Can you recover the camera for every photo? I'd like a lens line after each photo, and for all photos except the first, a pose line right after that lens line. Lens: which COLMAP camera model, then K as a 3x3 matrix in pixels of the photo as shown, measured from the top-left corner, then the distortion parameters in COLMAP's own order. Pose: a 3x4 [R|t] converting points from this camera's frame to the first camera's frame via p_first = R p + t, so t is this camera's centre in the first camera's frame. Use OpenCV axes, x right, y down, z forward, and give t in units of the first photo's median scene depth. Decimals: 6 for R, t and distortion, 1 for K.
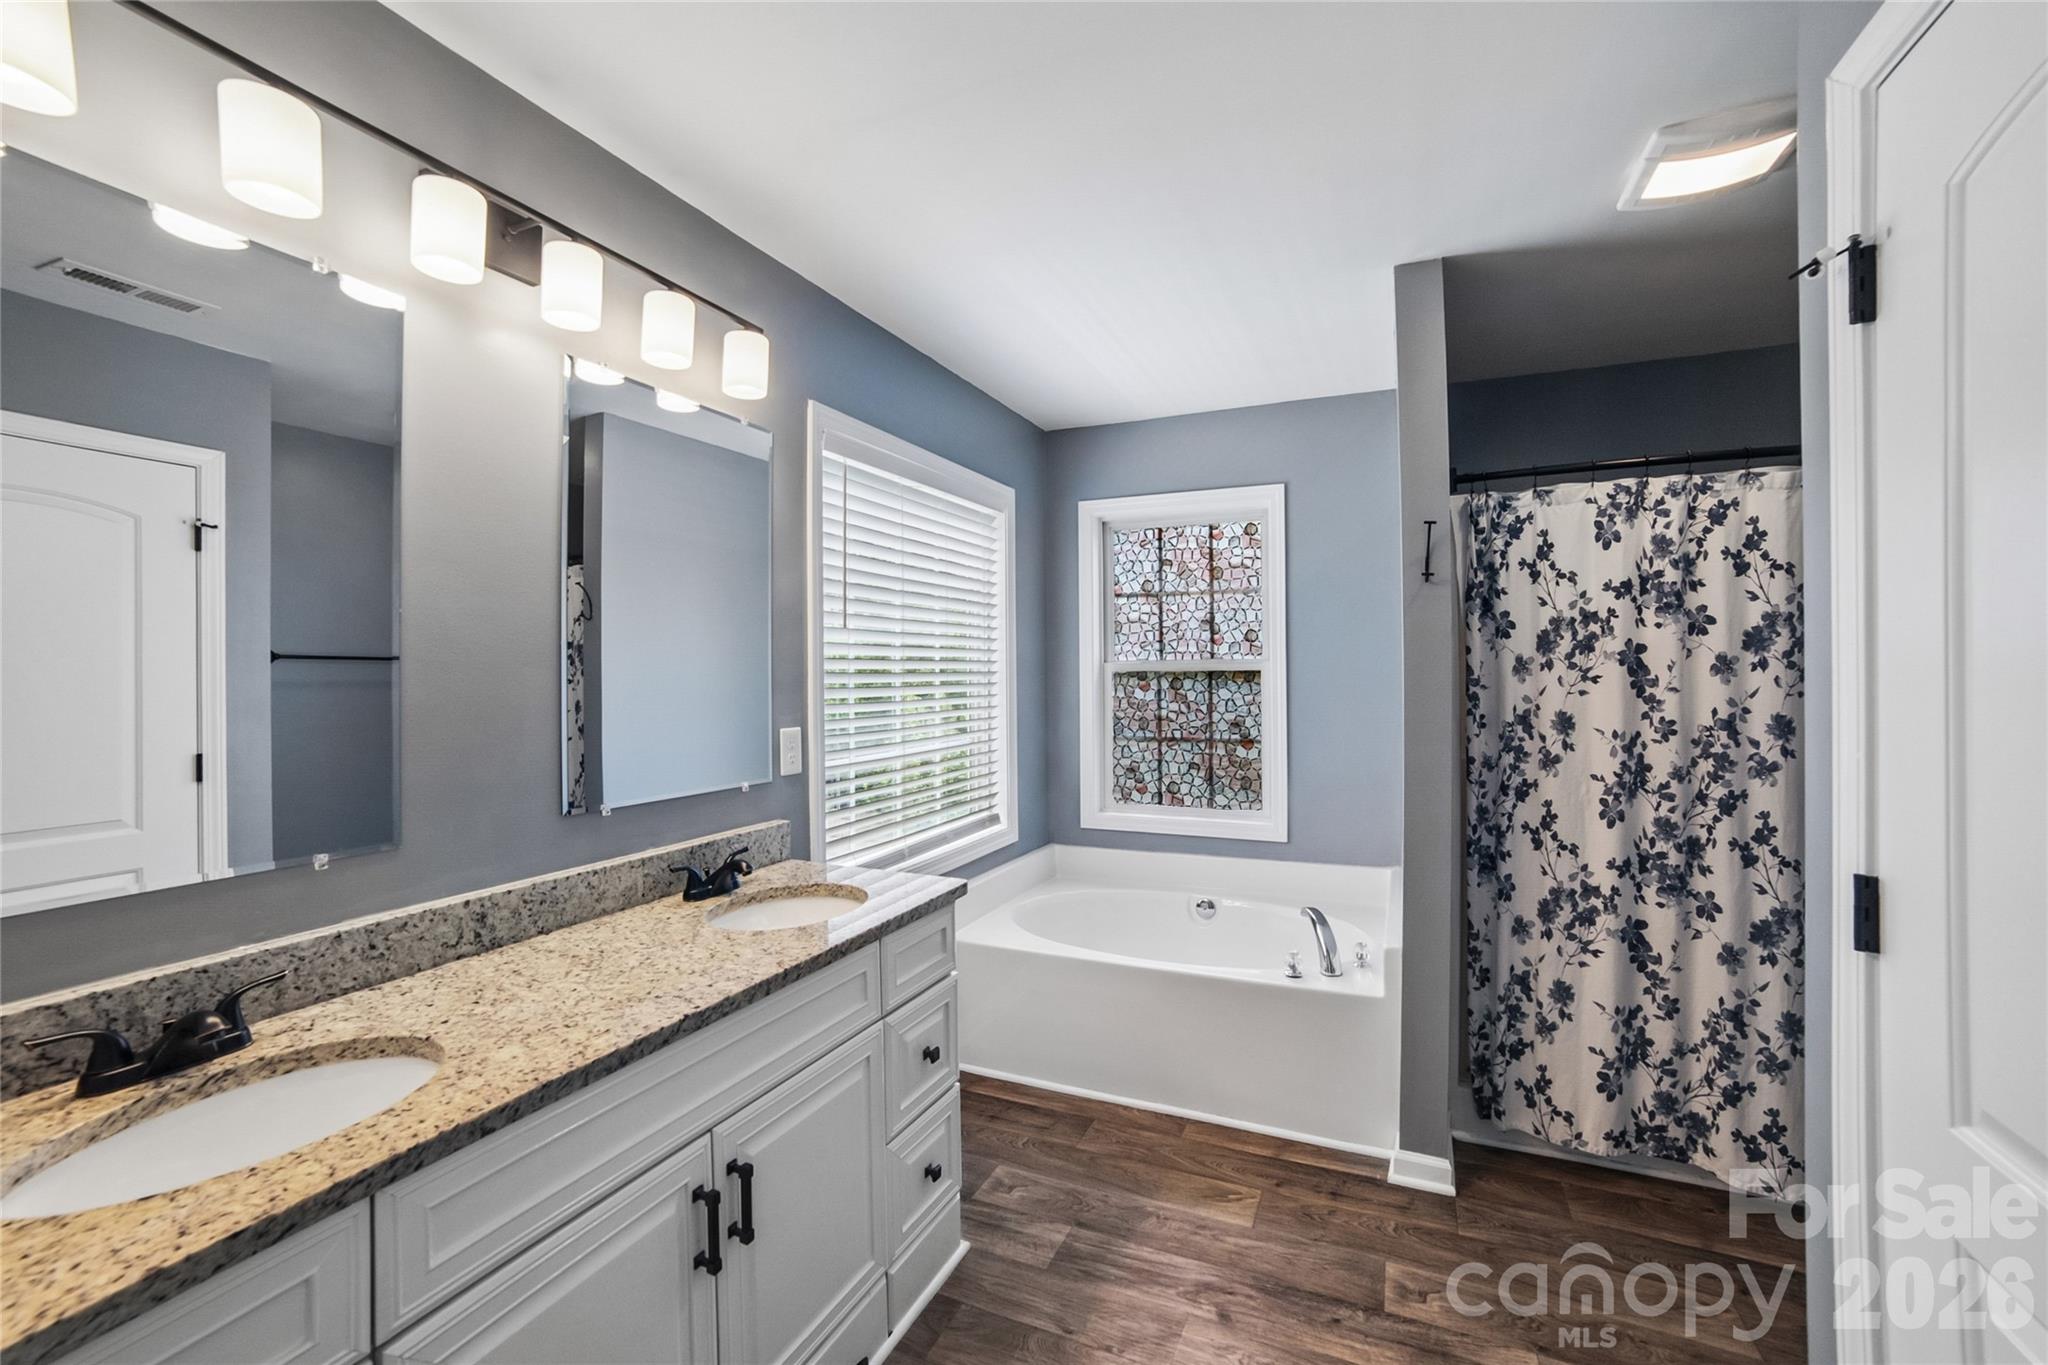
lens RADIAL K [[848.5, 0, 1019.3], [0, 848.5, 677.9], [0, 0, 1]] dist [-0.076645, 0.026880]
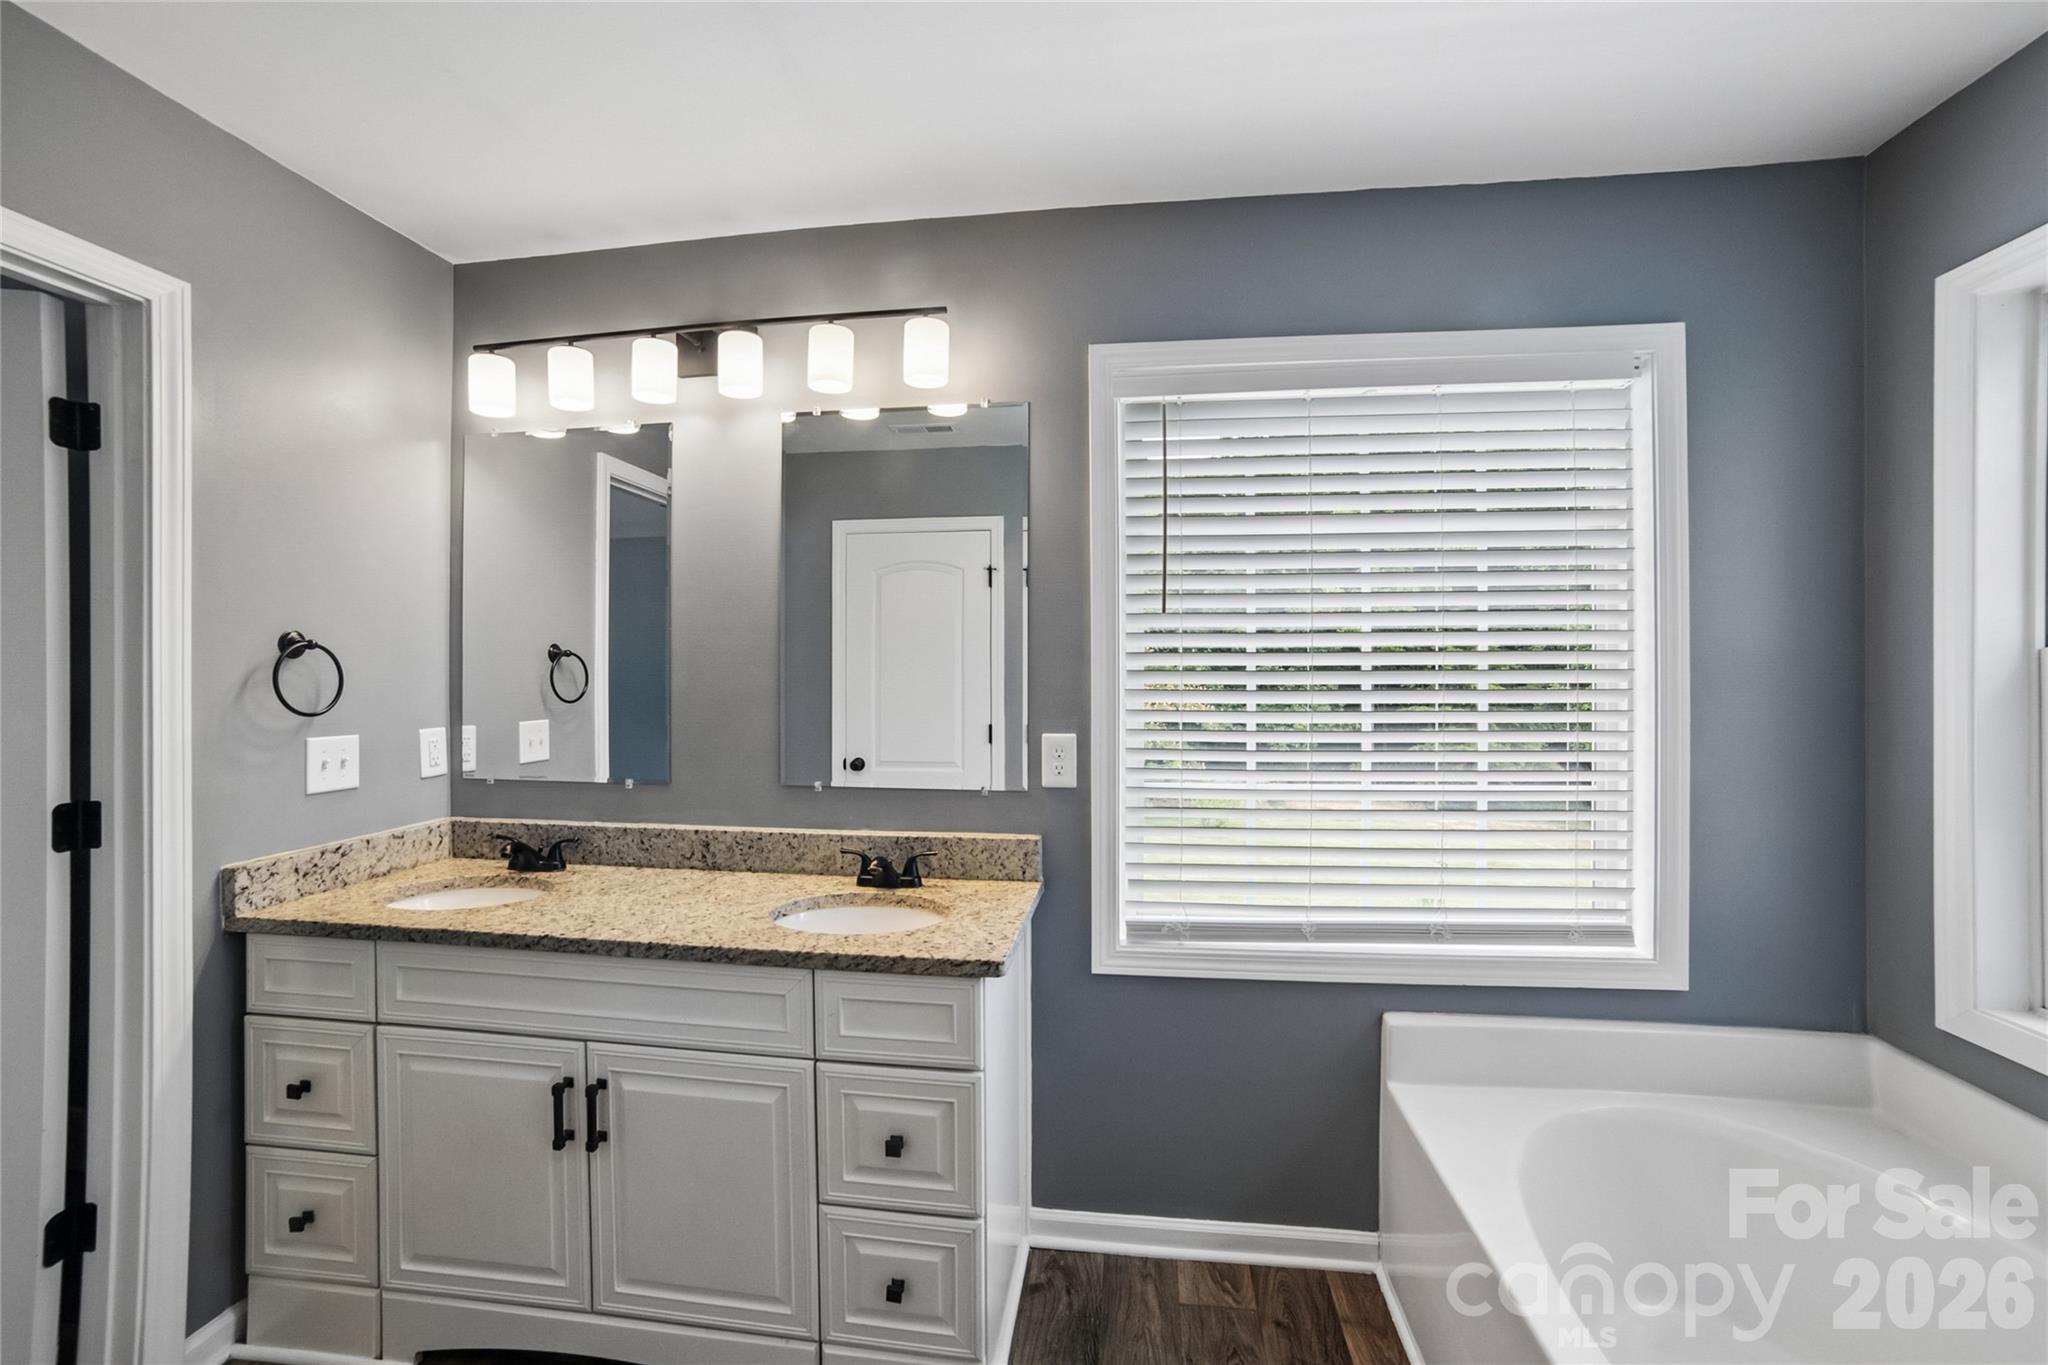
lens RADIAL K [[834.7, 0, 1024.0], [0, 834.7, 682.5], [0, 0, 1]] dist [-0.093419, 0.037703]
pose [[0.292618, 0.016568, -0.956086, 0.755729], [-0.007525, 0.999859, 0.015023, -0.007787], [0.956200, 0.002798, 0.292701, 1.008043]]
